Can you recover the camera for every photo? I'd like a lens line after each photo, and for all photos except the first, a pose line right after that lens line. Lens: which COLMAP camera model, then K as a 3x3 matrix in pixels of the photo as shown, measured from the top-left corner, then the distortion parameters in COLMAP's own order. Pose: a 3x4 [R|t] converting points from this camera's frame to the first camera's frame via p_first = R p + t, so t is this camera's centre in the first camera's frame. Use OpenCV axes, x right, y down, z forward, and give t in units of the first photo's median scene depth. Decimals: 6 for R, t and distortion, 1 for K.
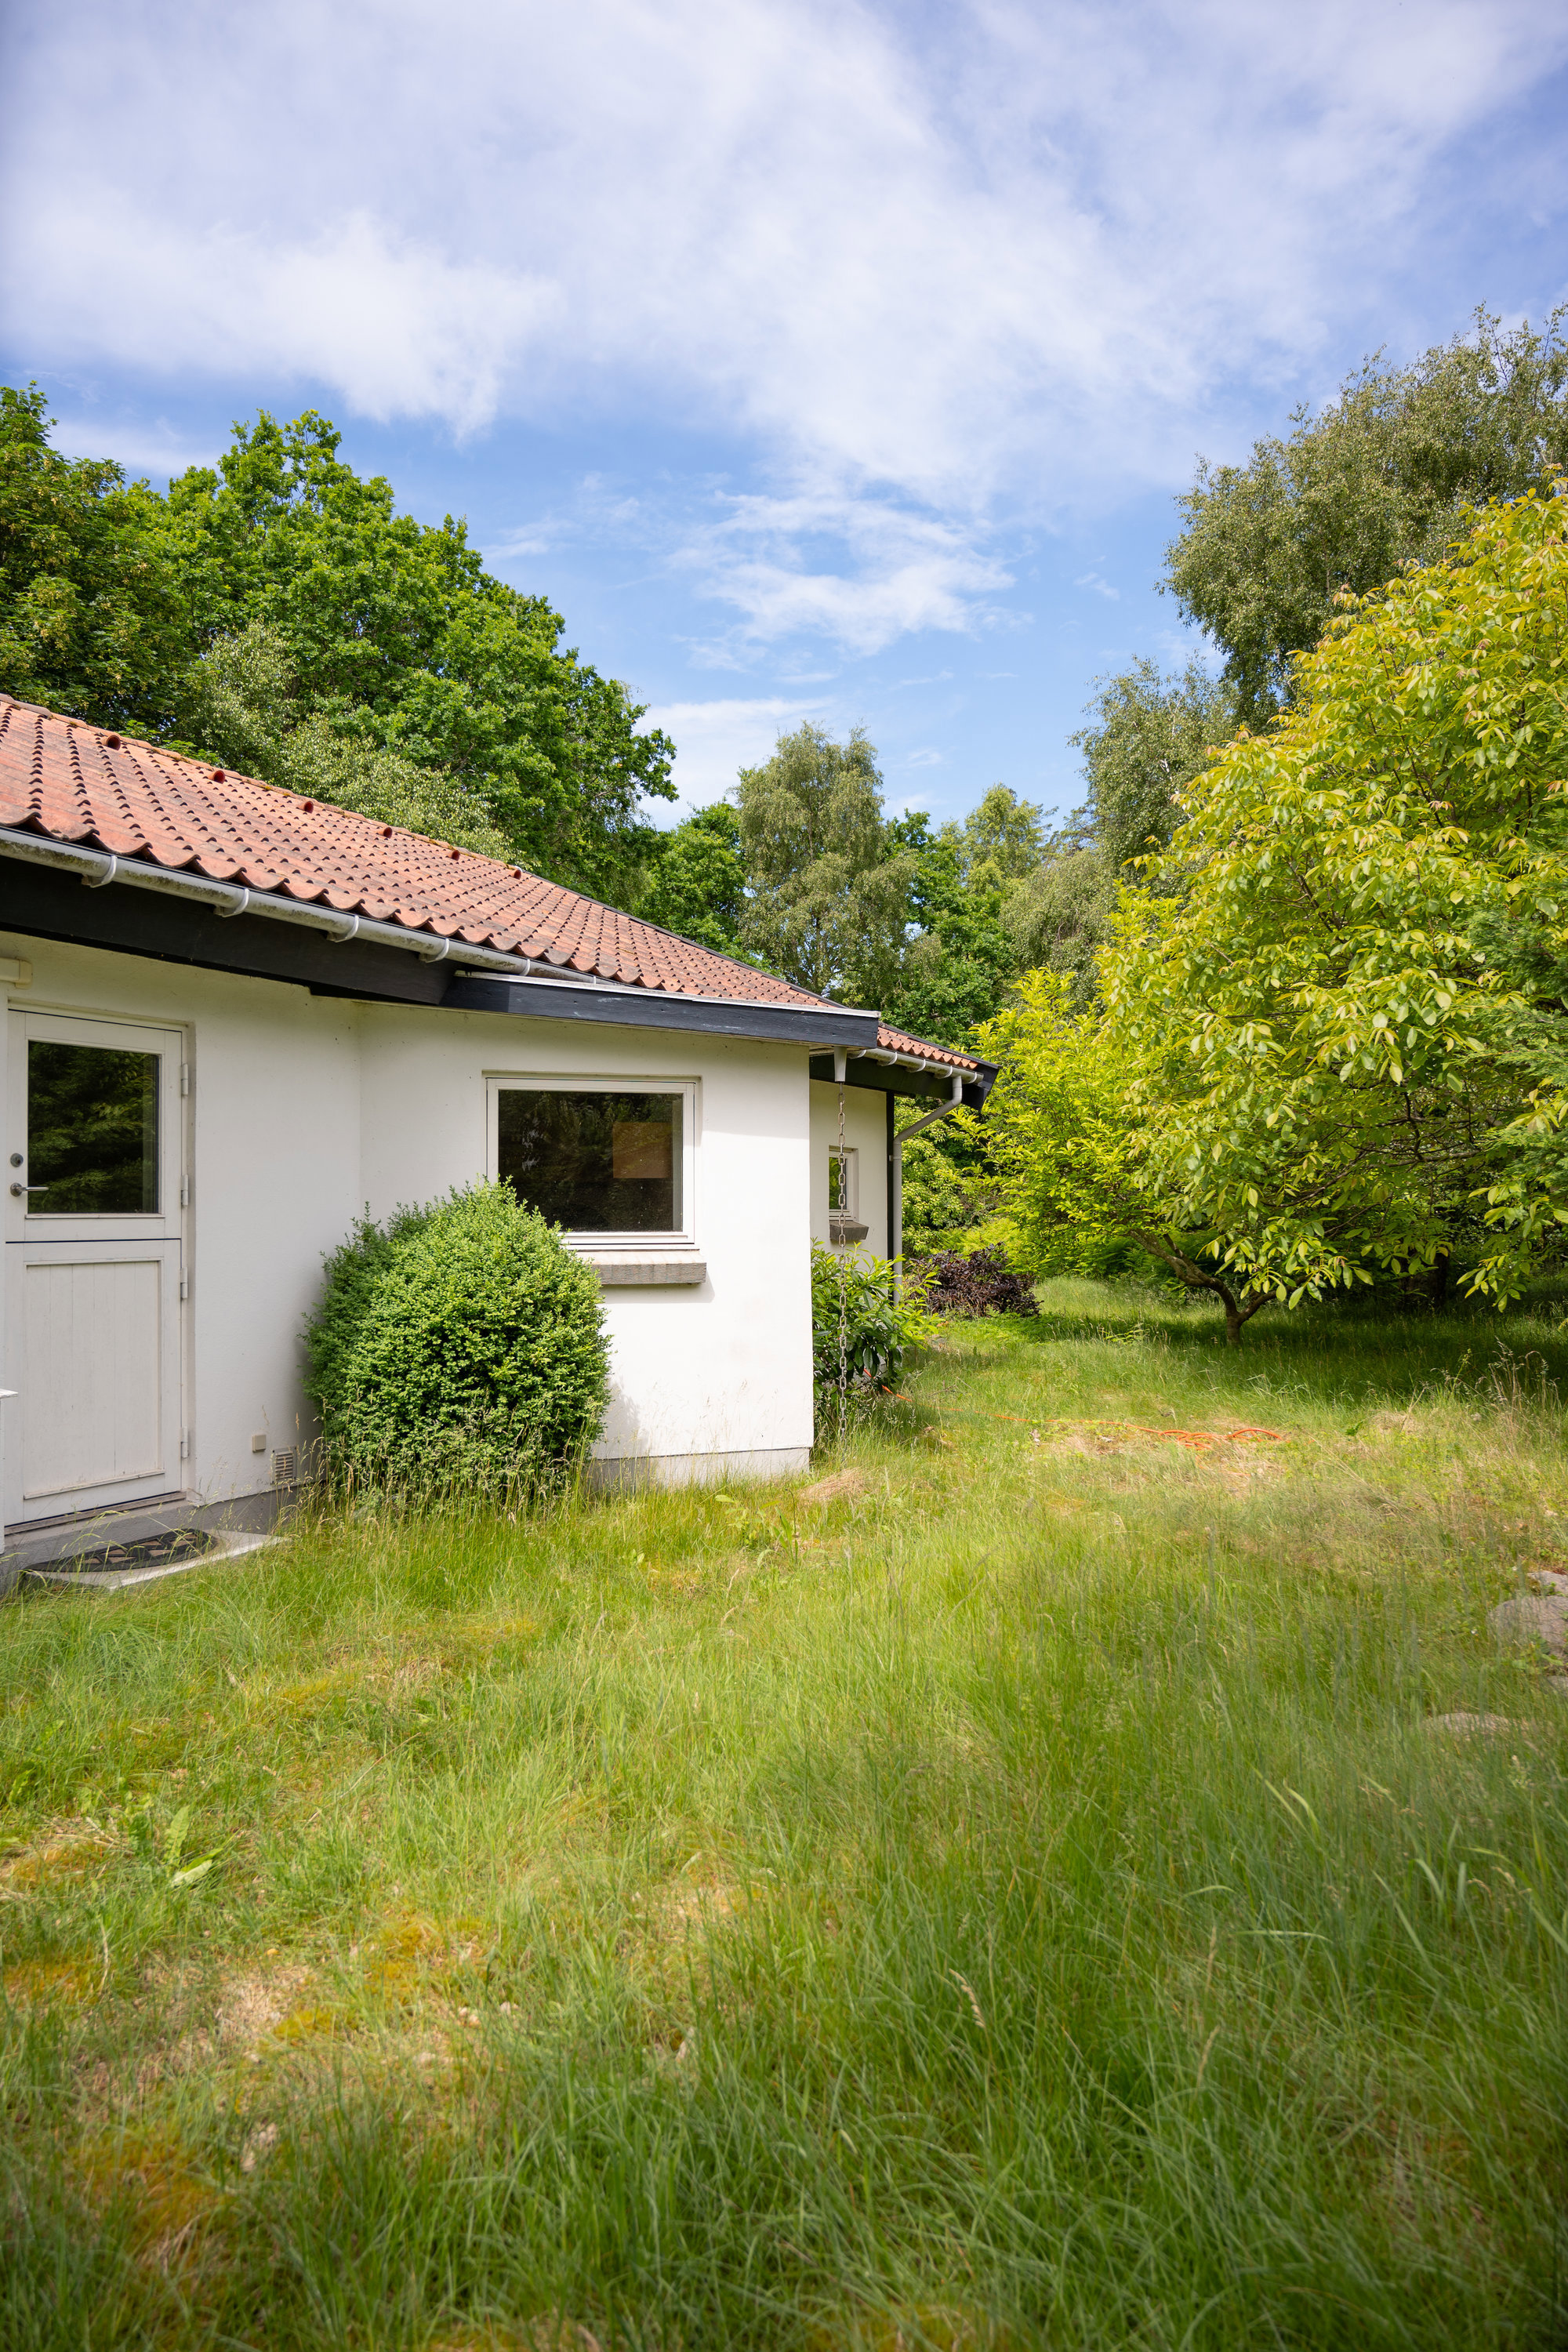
lens RADIAL K [[1528.7, 0, 794.5], [0, 1528.7, 1171.1], [0, 0, 1]] dist [-0.002900, 0.000650]
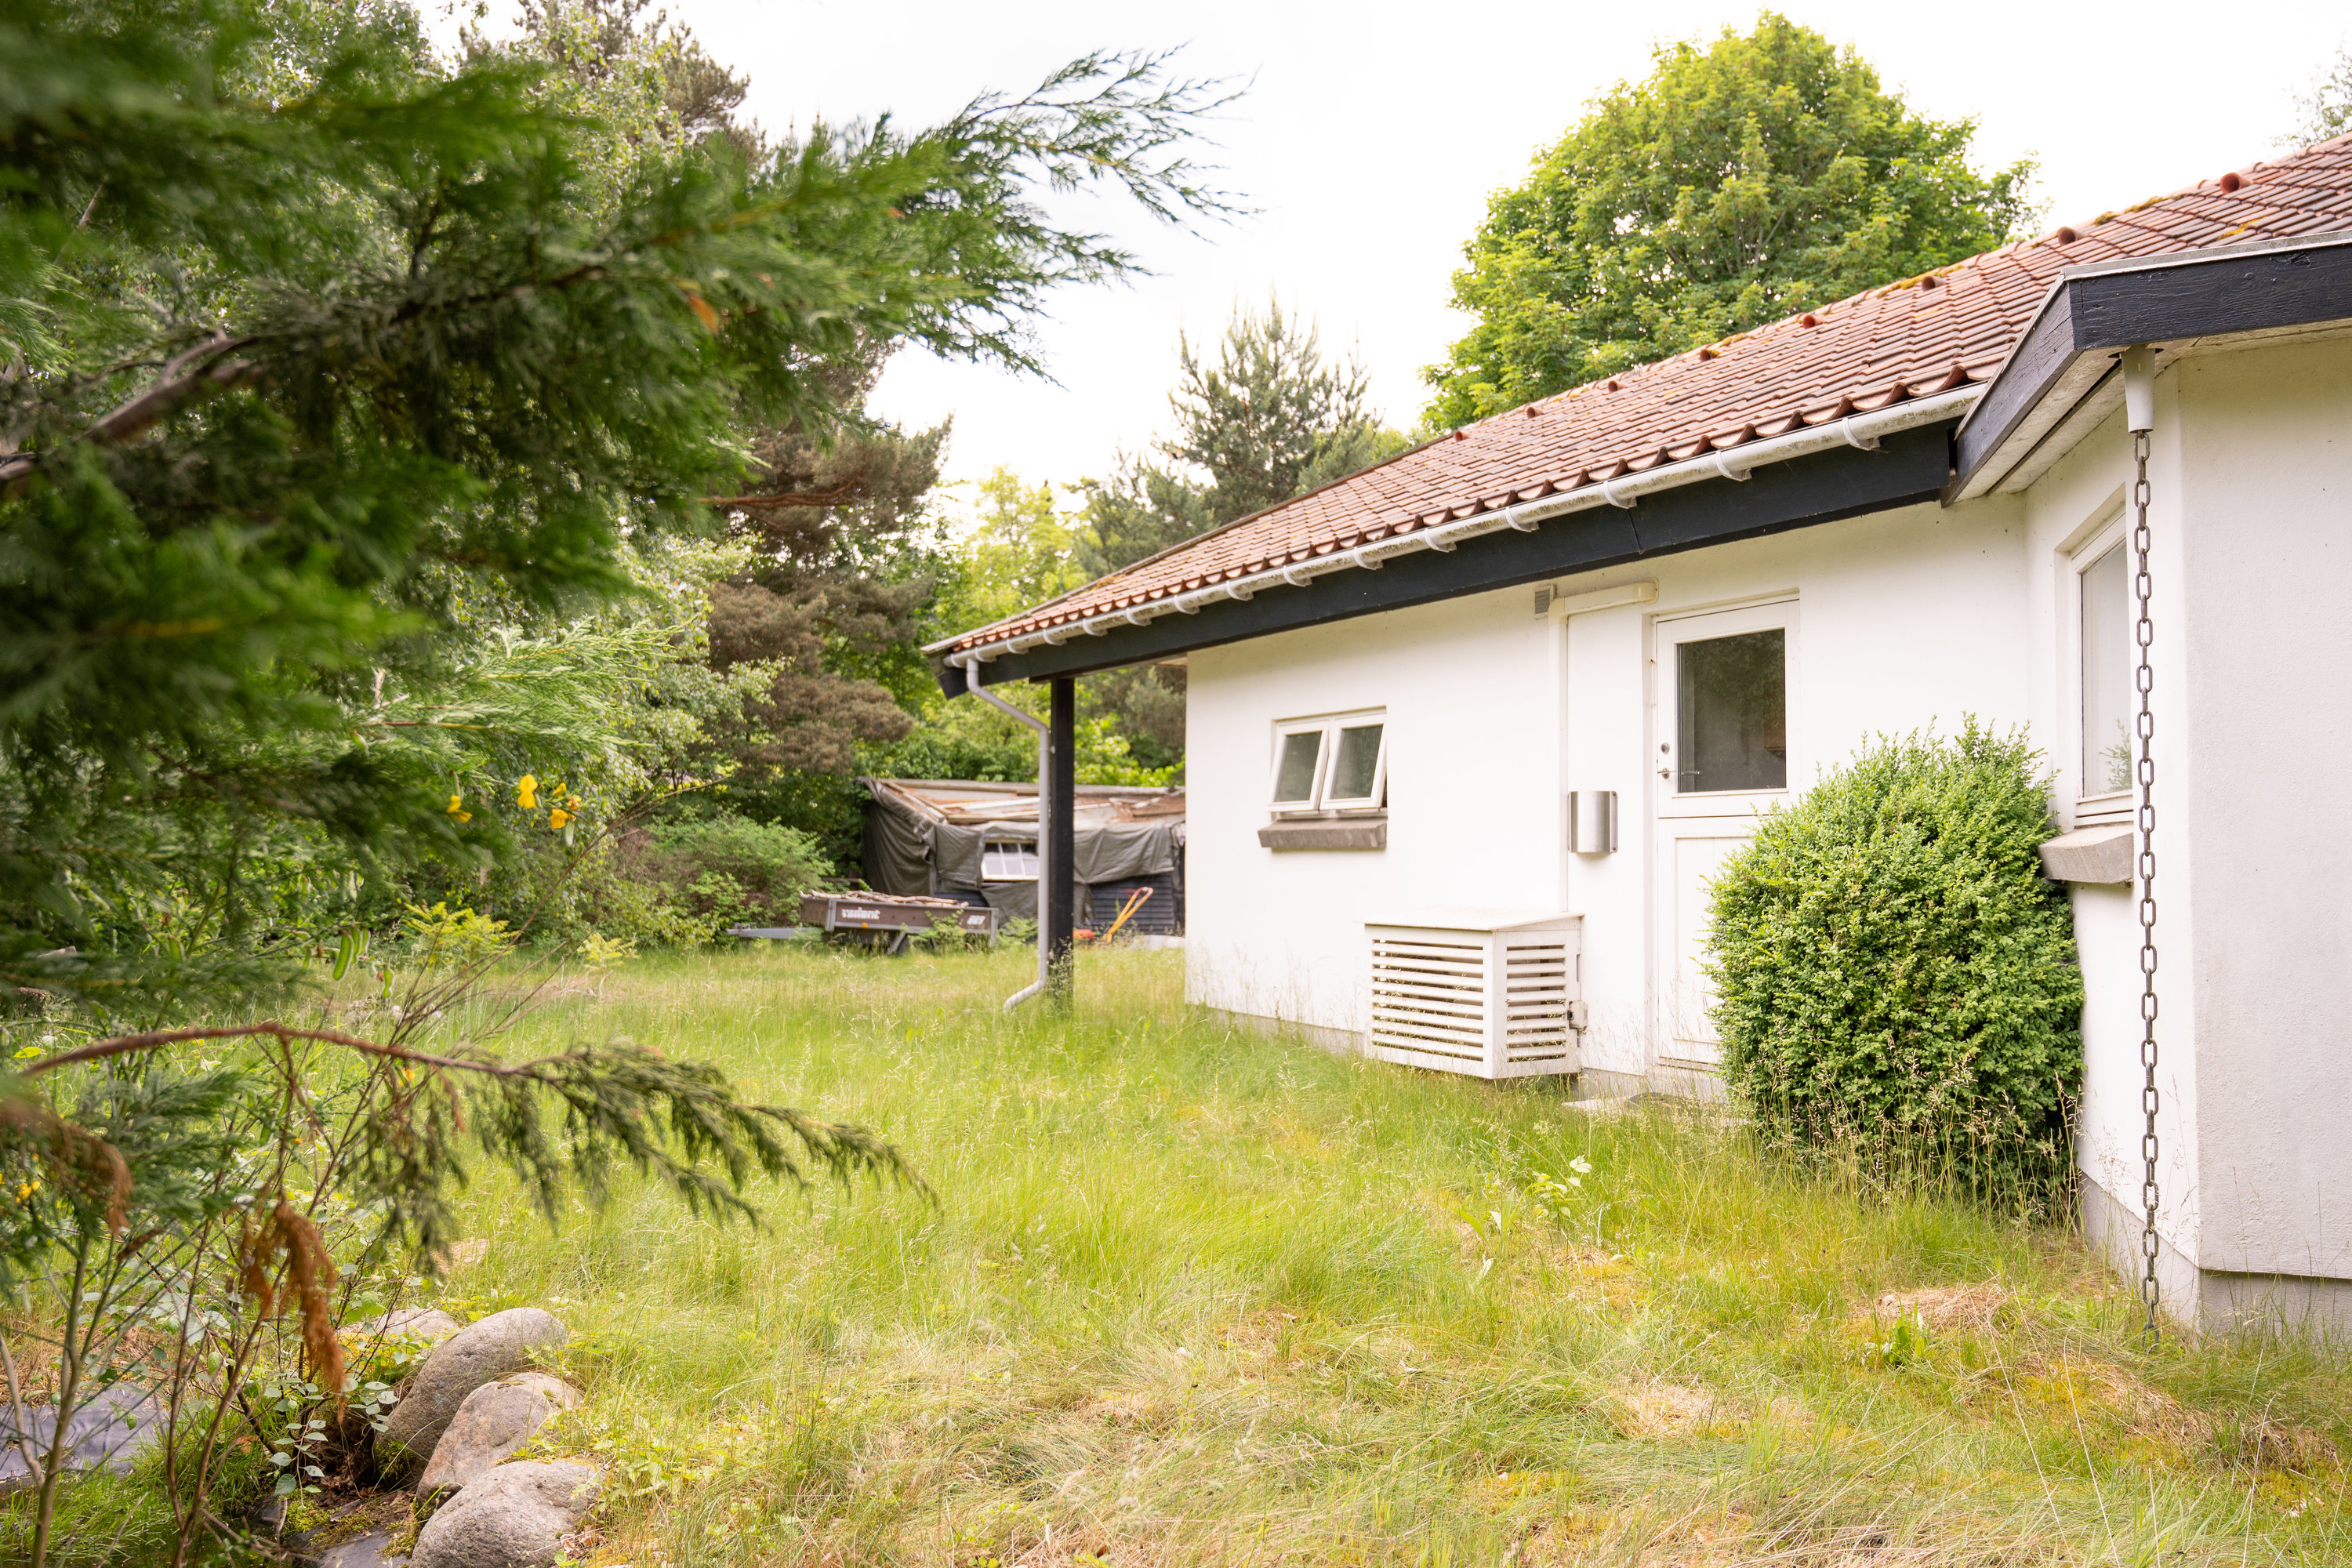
lens RADIAL K [[1899.1, 0, 1176.0], [0, 1899.1, 784.0], [0, 0, 1]] dist [0.000109, 0.000021]
pose [[-0.584250, -0.025423, -0.811176, 0.310892], [0.027381, 0.998323, -0.051010, 0.029560], [0.811112, -0.052013, -0.582574, 0.538749]]
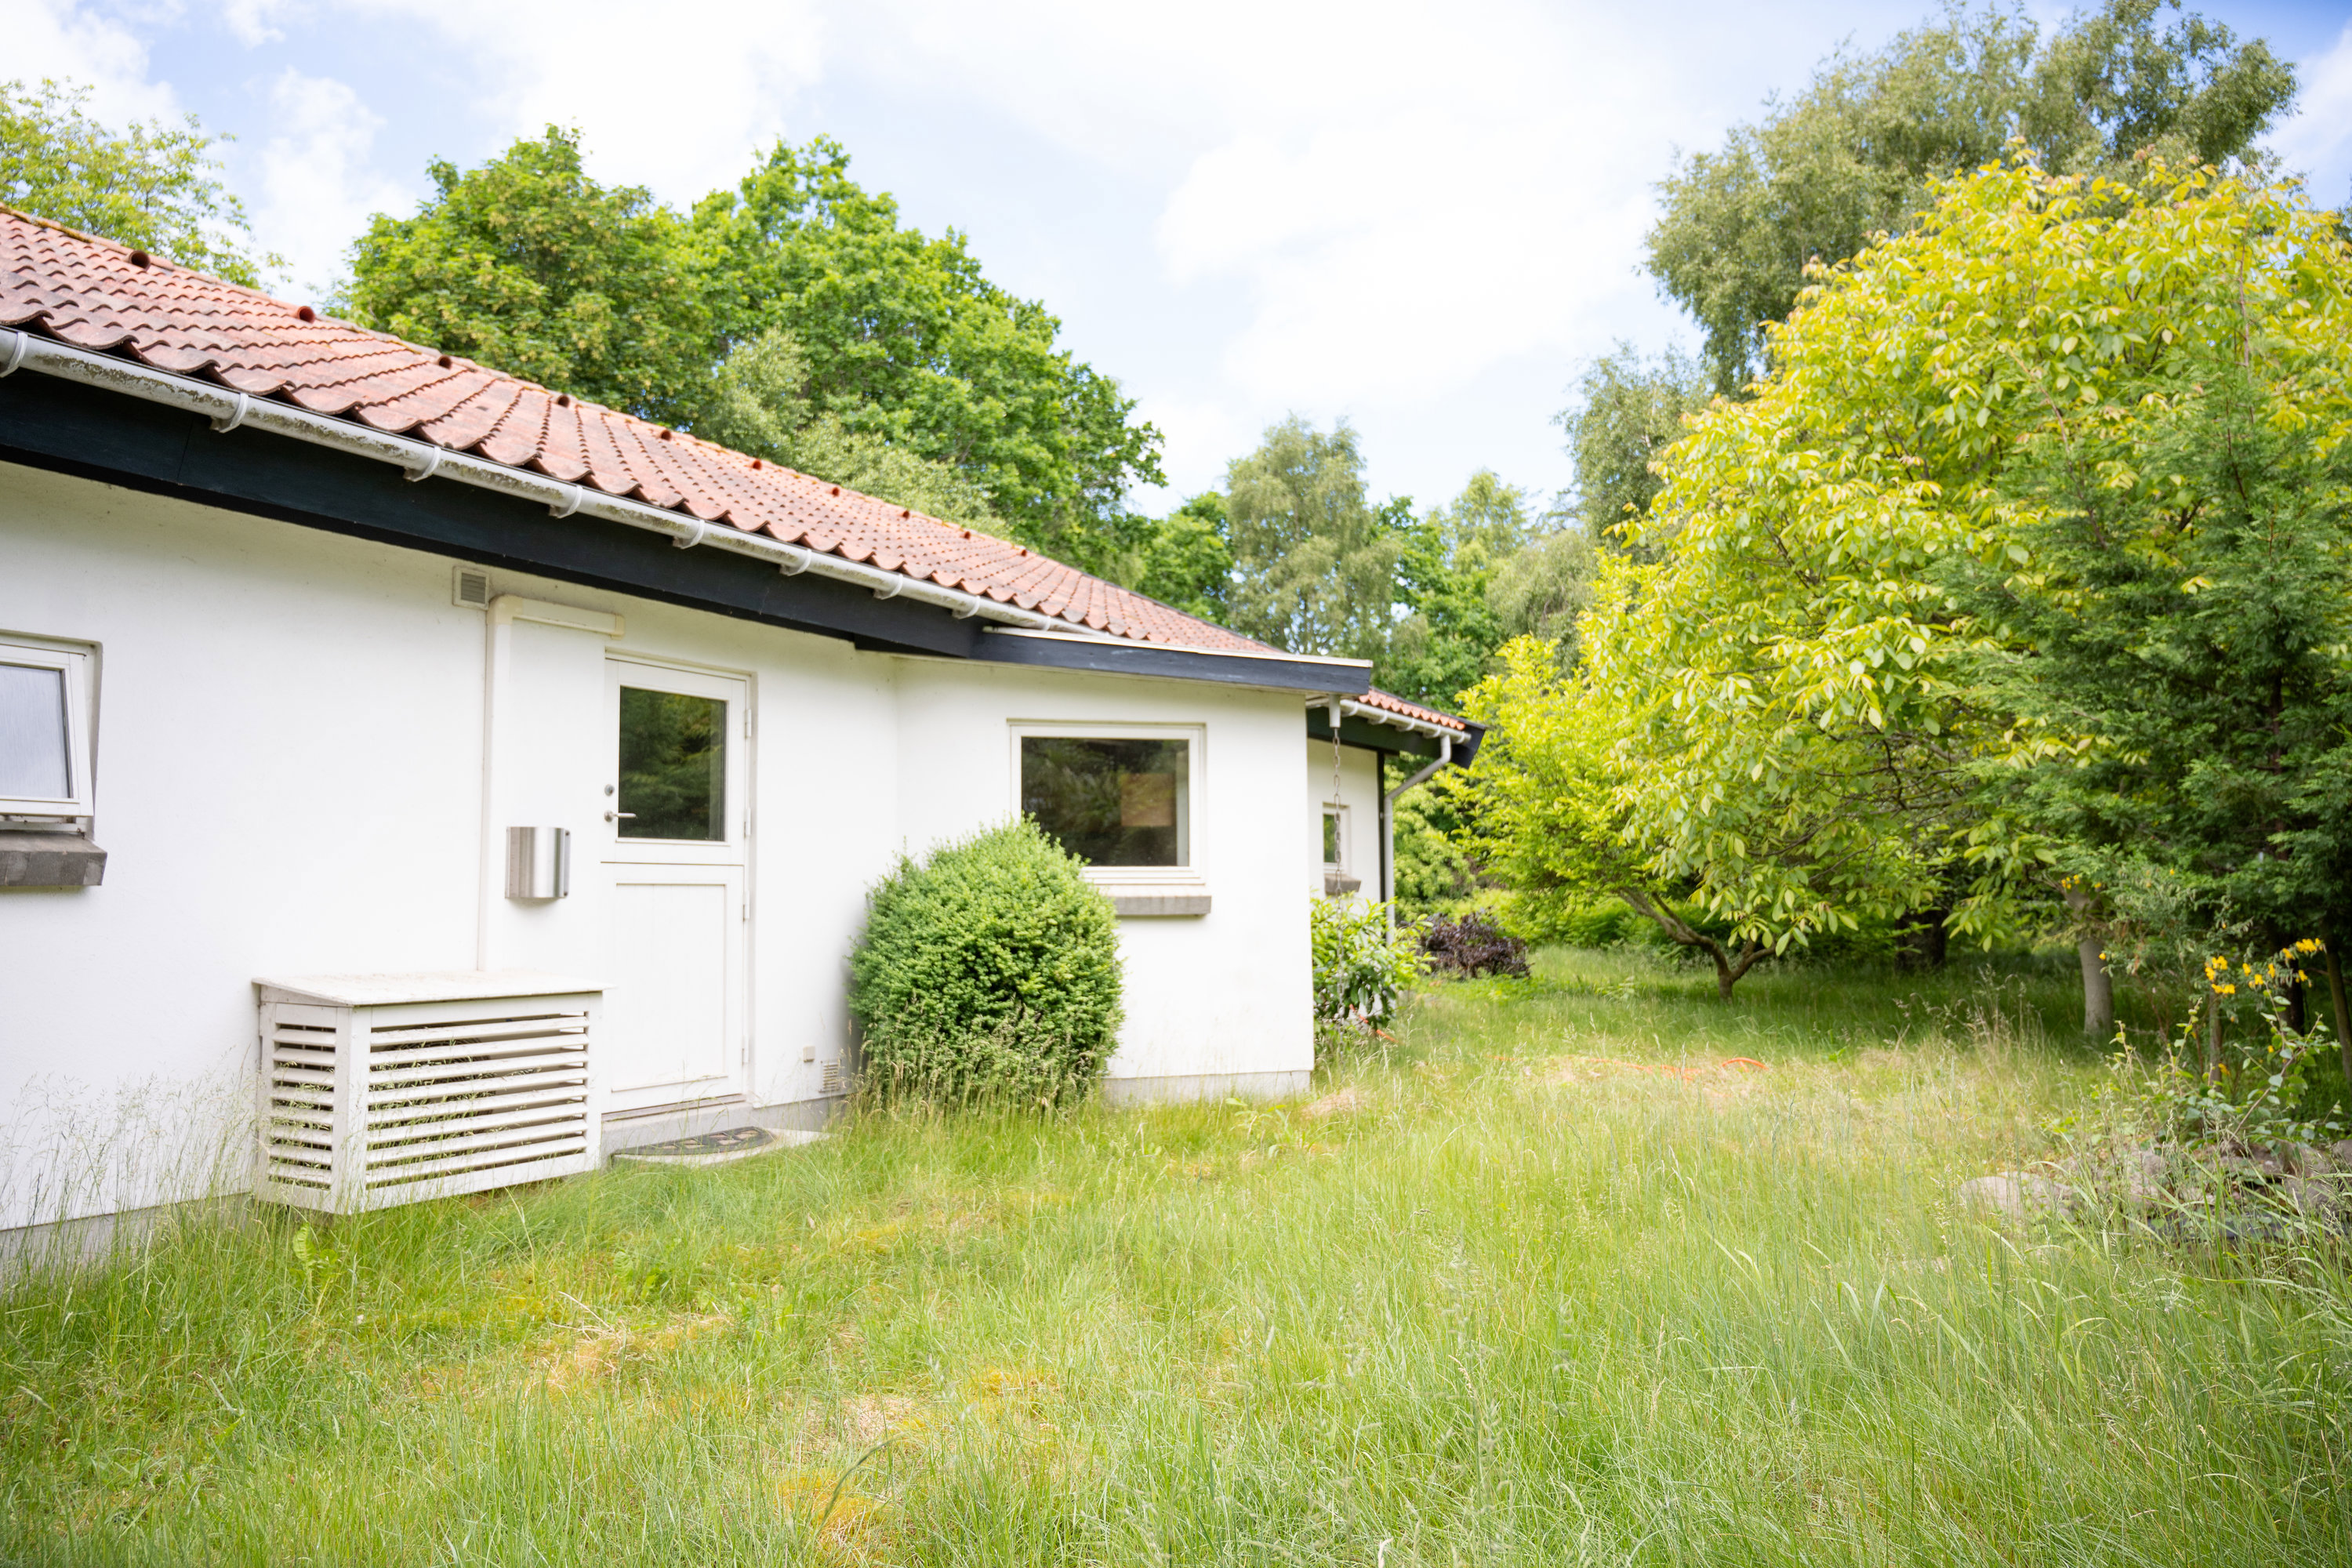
lens RADIAL K [[1528.7, 0, 1176.0], [0, 1528.7, 784.0], [0, 0, 1]] dist [-0.002900, 0.000650]
pose [[0.997602, -0.009482, -0.068563, -0.004209], [0.006058, 0.998732, -0.049982, 0.016955], [0.068950, 0.049447, 0.996394, -0.035677]]
